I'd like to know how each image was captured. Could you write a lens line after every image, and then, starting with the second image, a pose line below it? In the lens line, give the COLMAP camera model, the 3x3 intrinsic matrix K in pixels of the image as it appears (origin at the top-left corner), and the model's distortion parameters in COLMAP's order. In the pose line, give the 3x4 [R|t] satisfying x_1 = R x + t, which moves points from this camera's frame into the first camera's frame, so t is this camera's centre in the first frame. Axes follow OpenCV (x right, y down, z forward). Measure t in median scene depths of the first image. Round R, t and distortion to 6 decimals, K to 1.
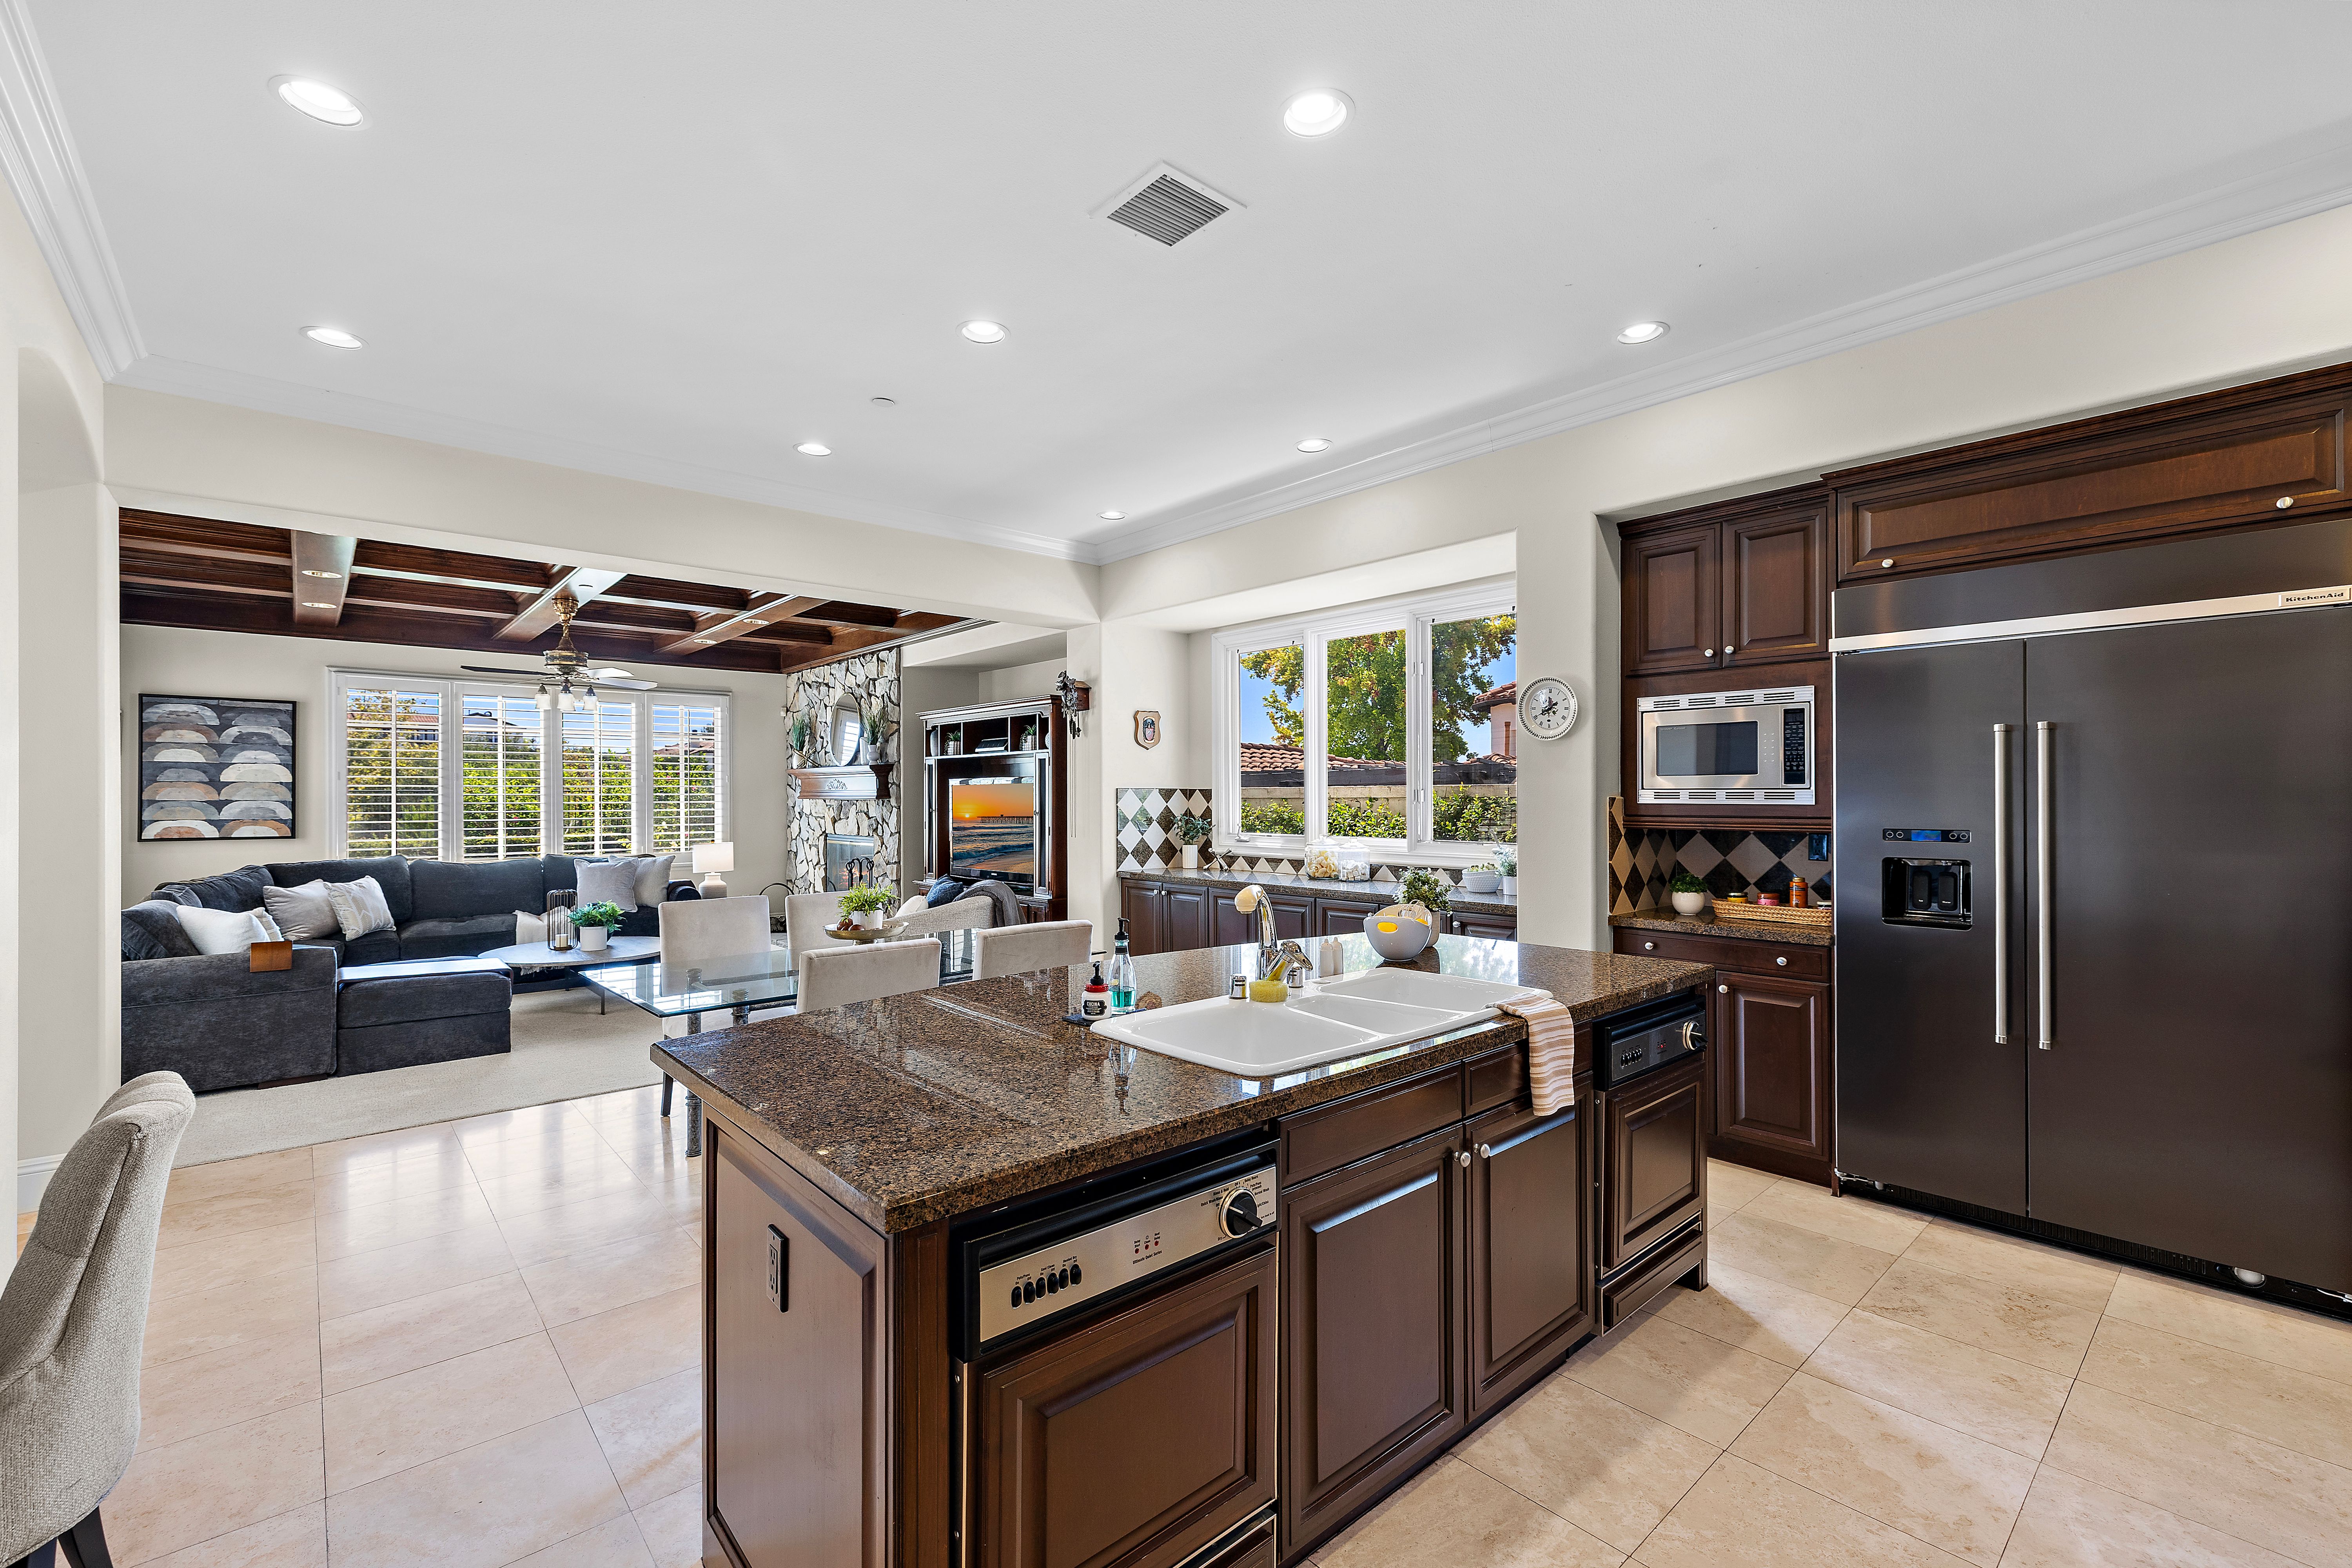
lens RADIAL K [[995.4, 0, 1173.0], [0, 995.4, 798.6], [0, 0, 1]] dist [0.001438, 0.000279]
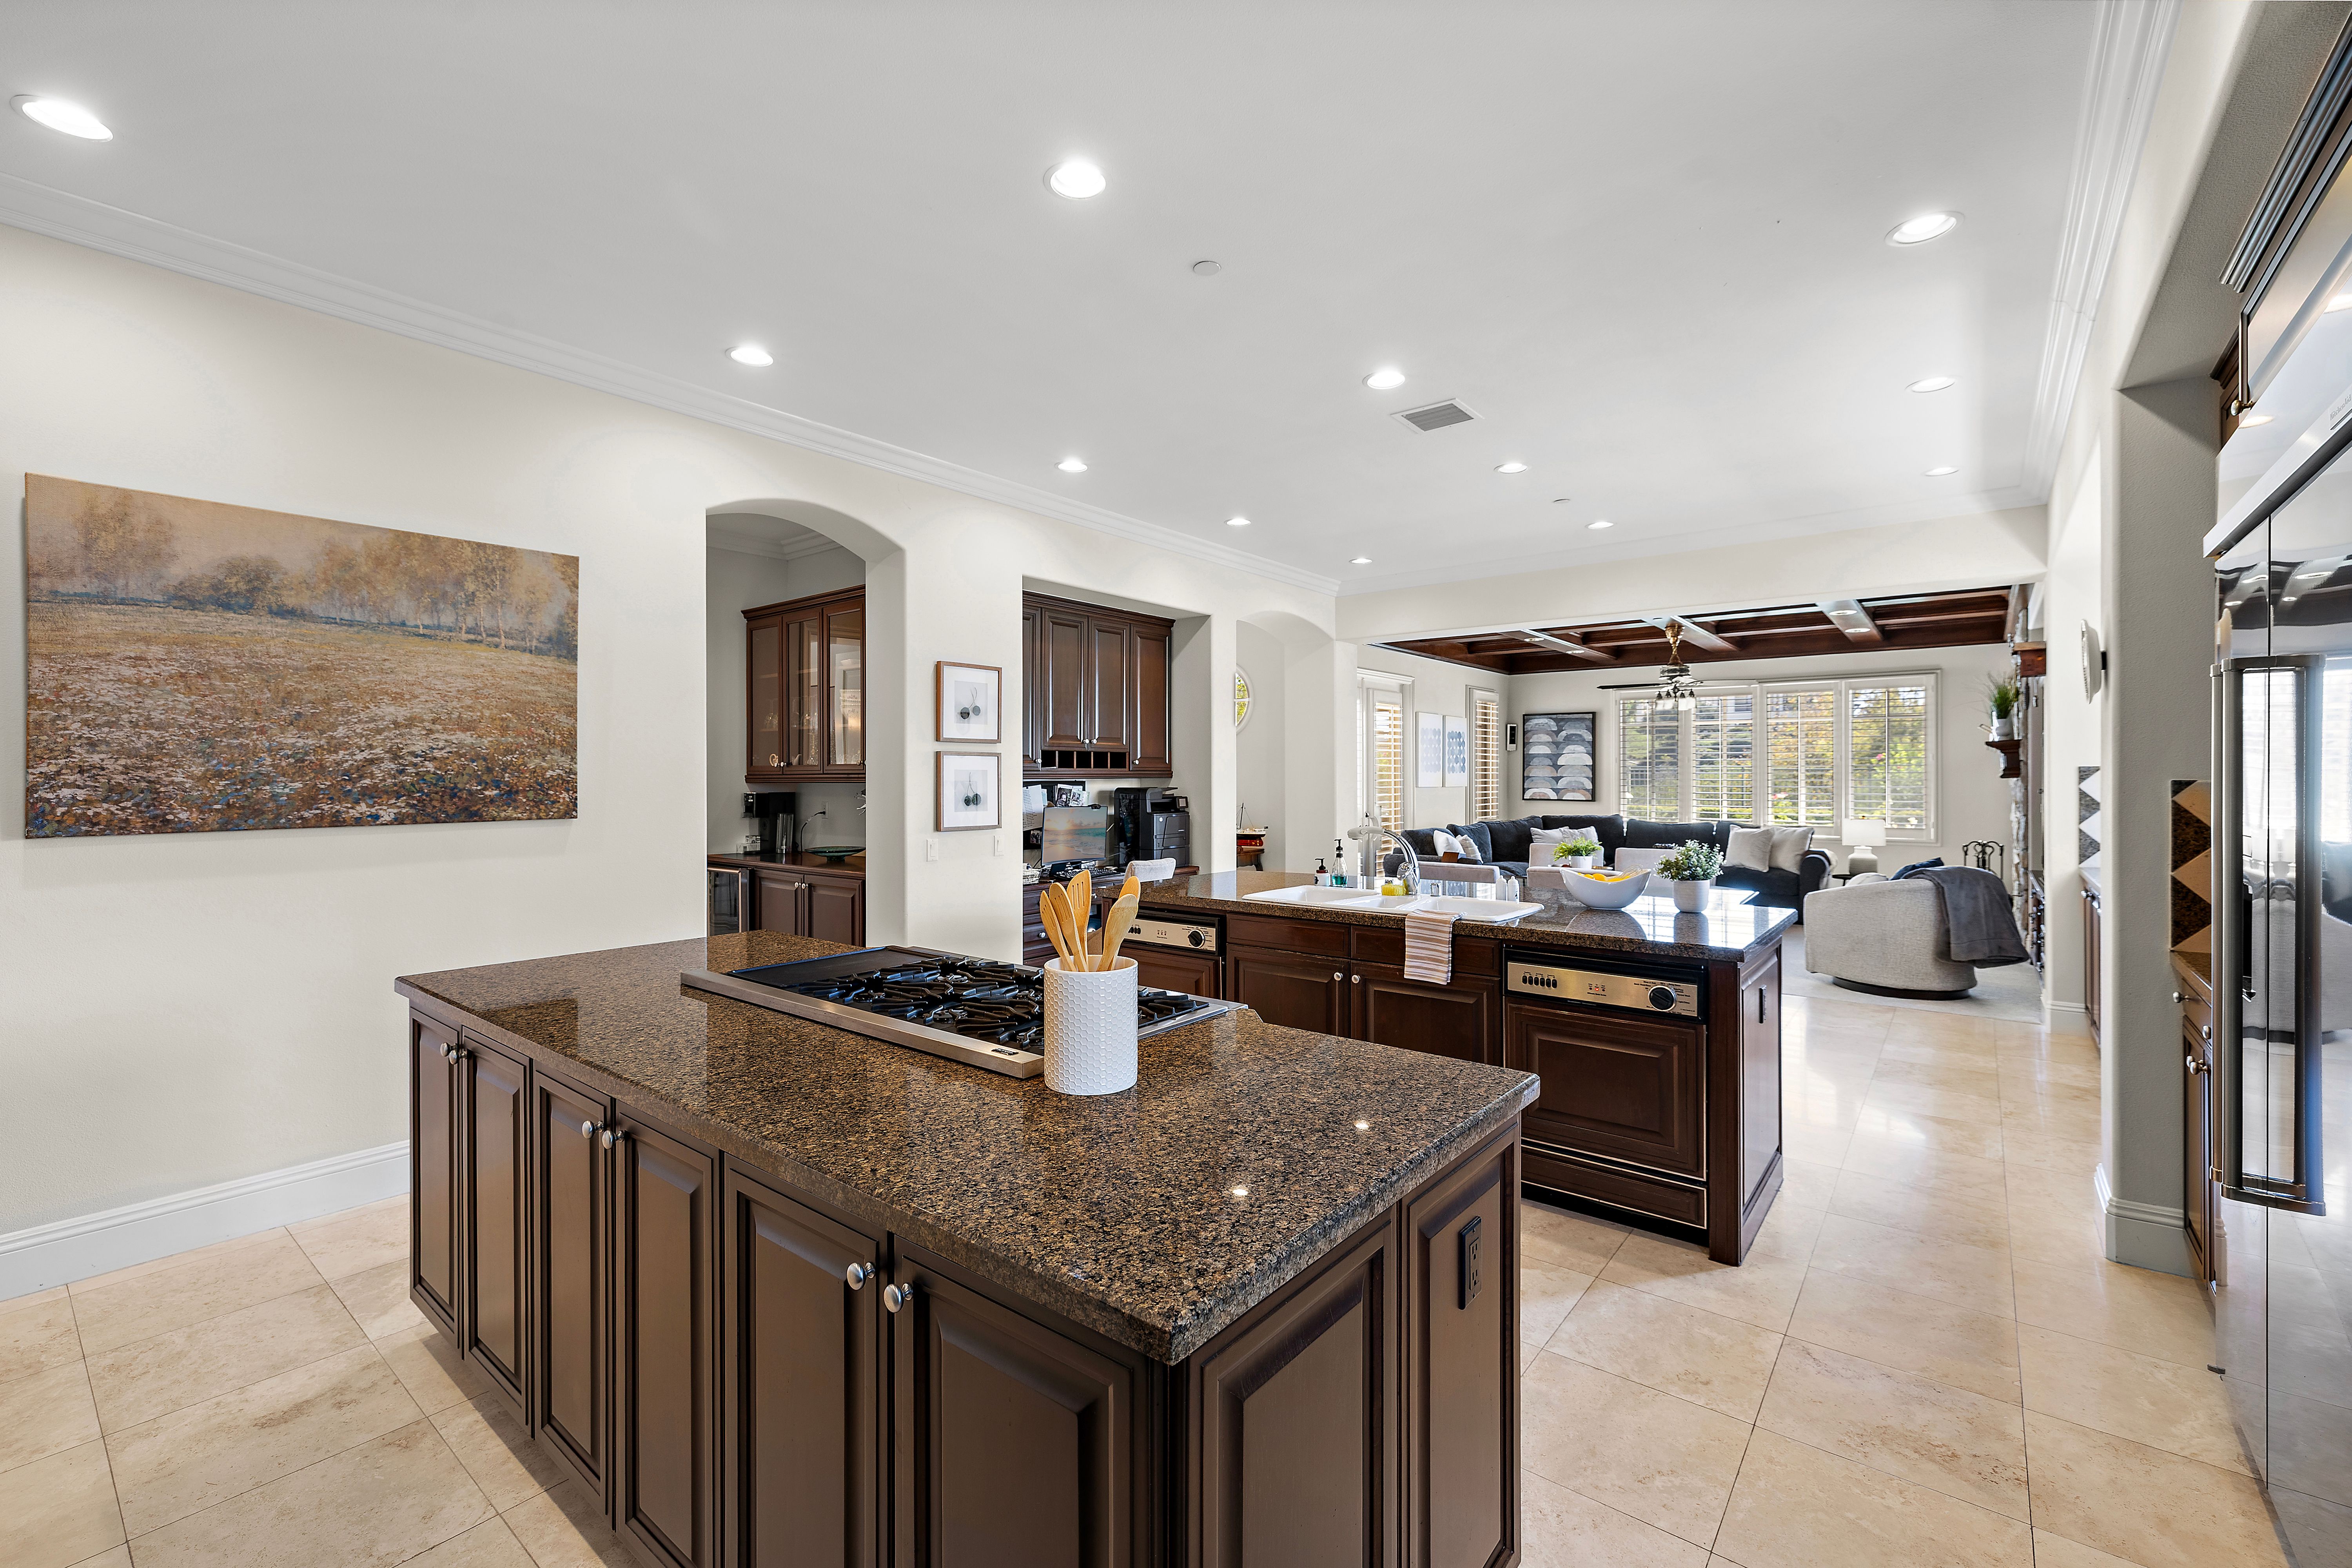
lens RADIAL K [[990.5, 0, 1169.1], [0, 990.5, 779.9], [0, 0, 1]] dist [0.001012, 0.000274]
pose [[0.170586, 0.007365, -0.985315, 1.189817], [-0.002622, 0.999972, 0.007021, -0.005239], [0.985339, 0.001386, 0.170601, 0.227723]]
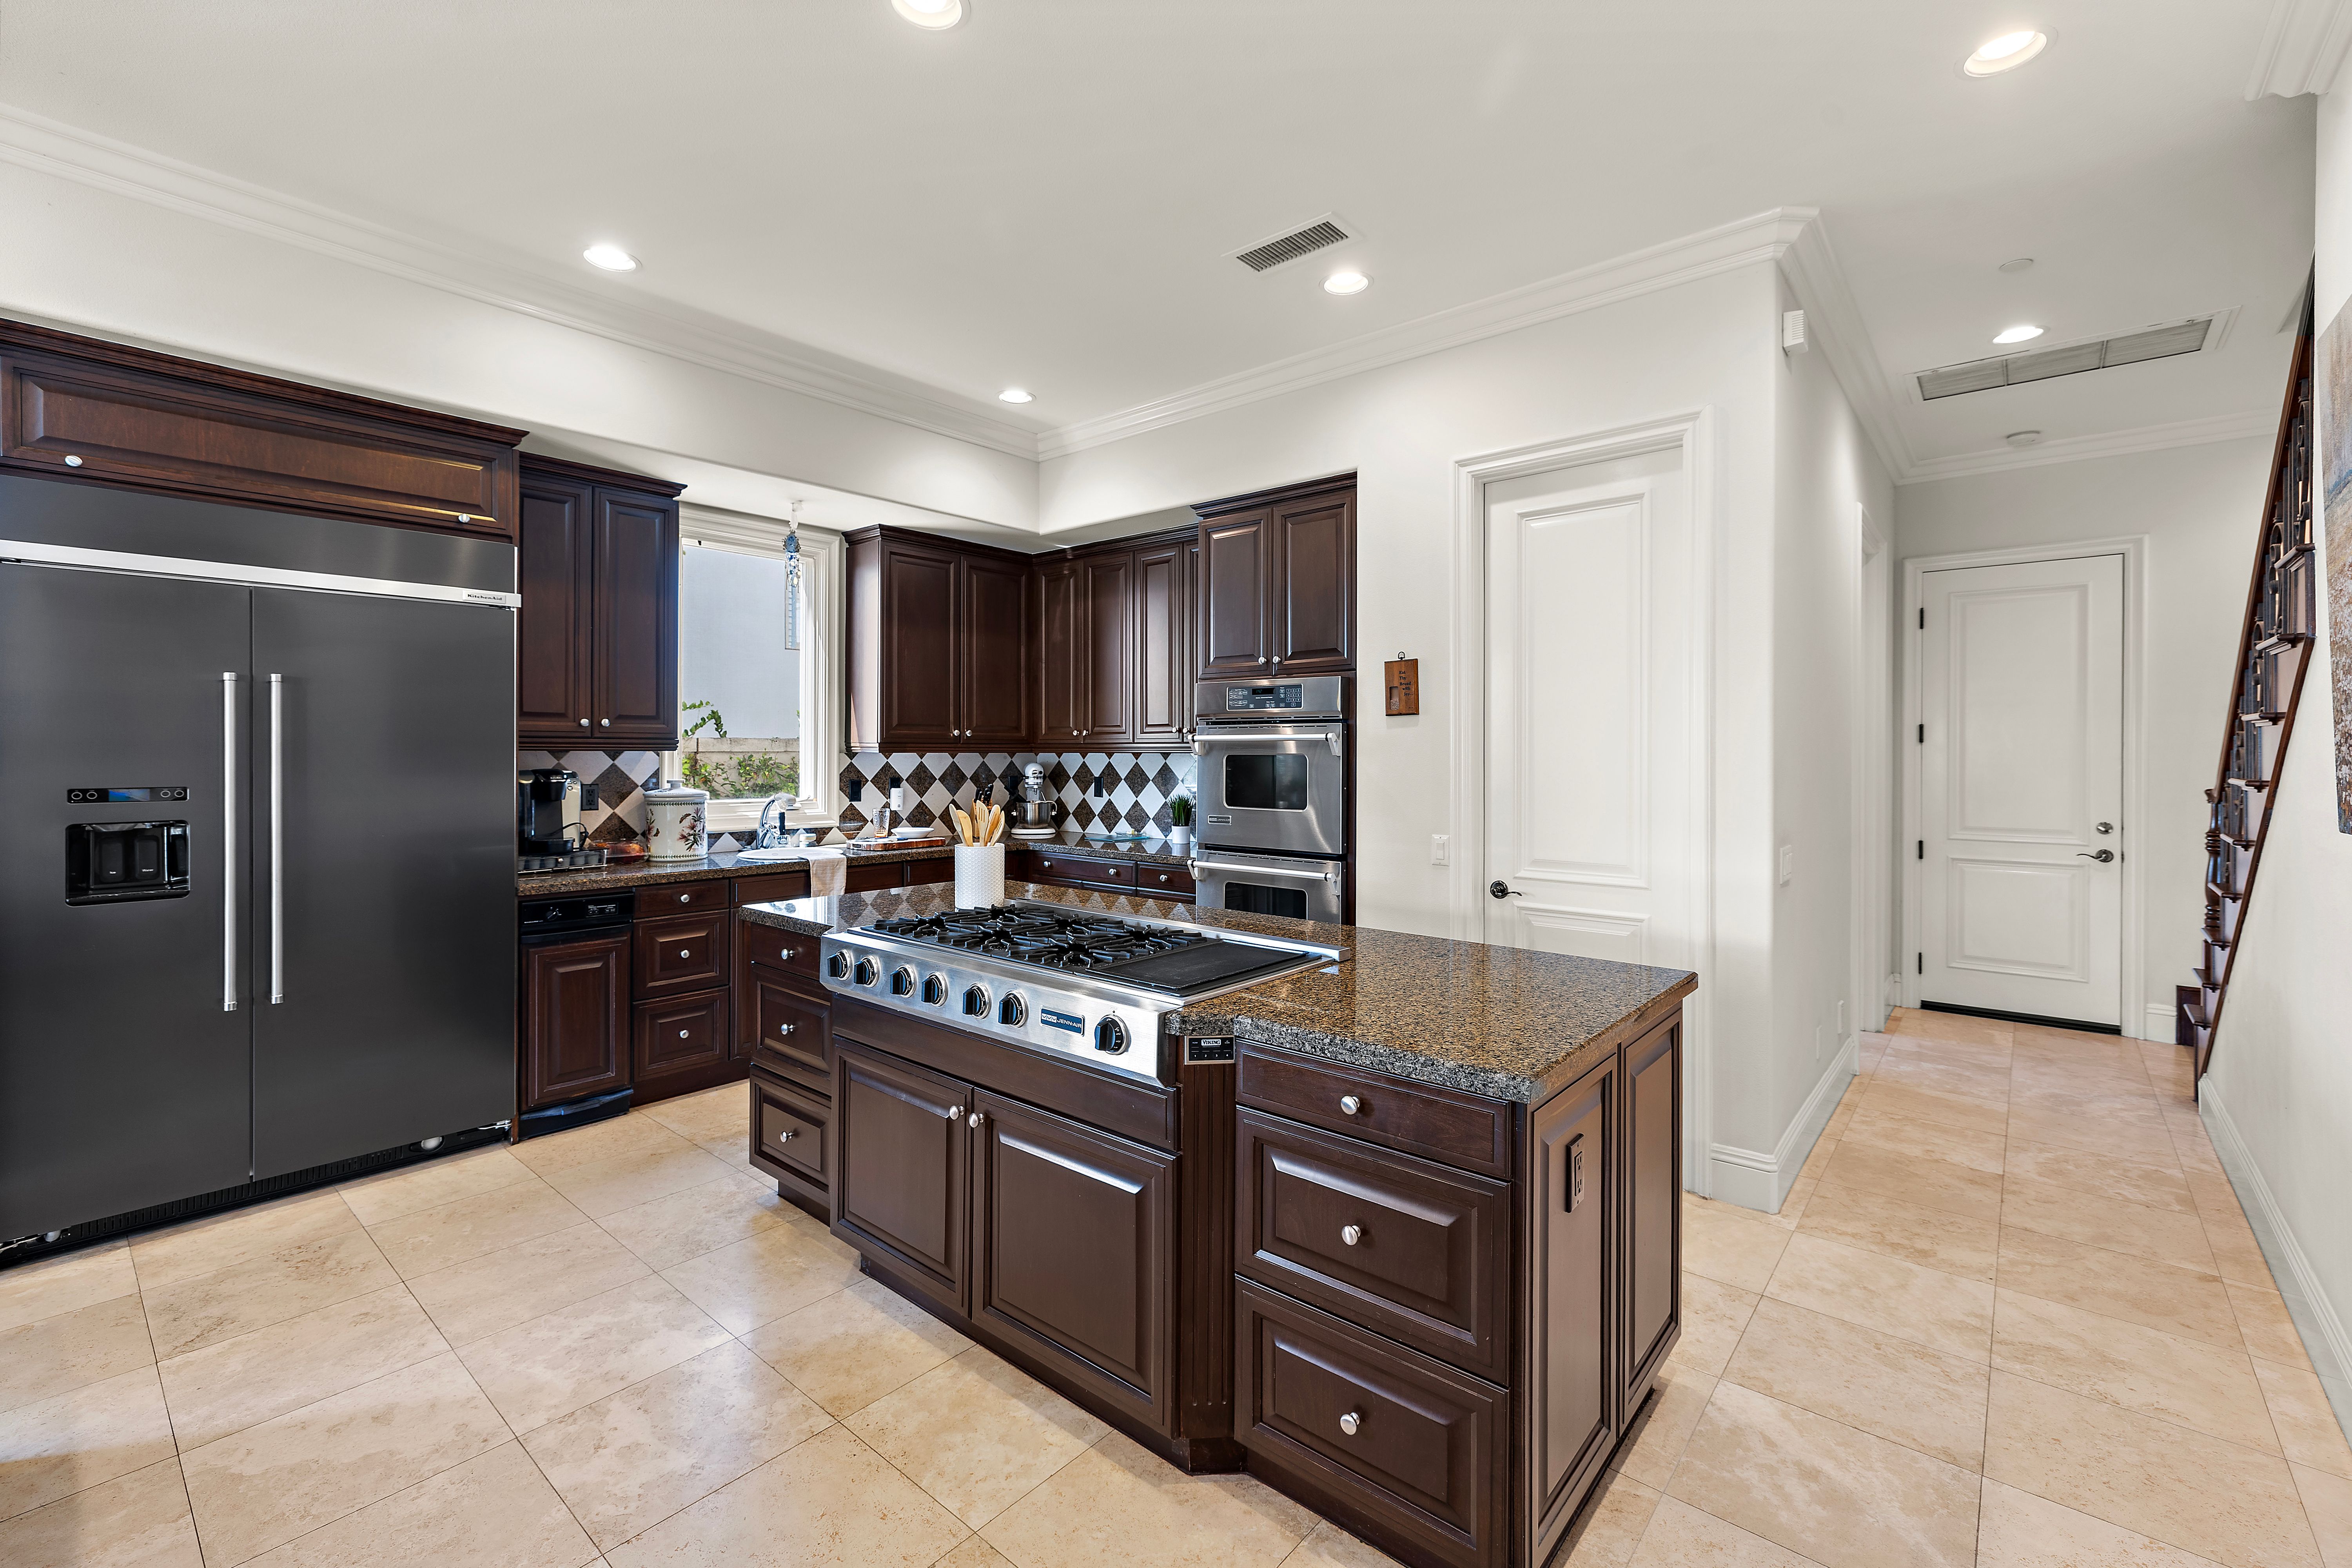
lens RADIAL K [[1002.5, 0, 1166.3], [0, 1002.5, 753.8], [0, 0, 1]] dist [-0.000646, 0.000450]
pose [[-0.141389, -0.000192, 0.989954, -0.210809], [0.001082, 0.999999, 0.000349, 0.002680], [-0.989953, 0.001121, -0.141389, 0.228259]]
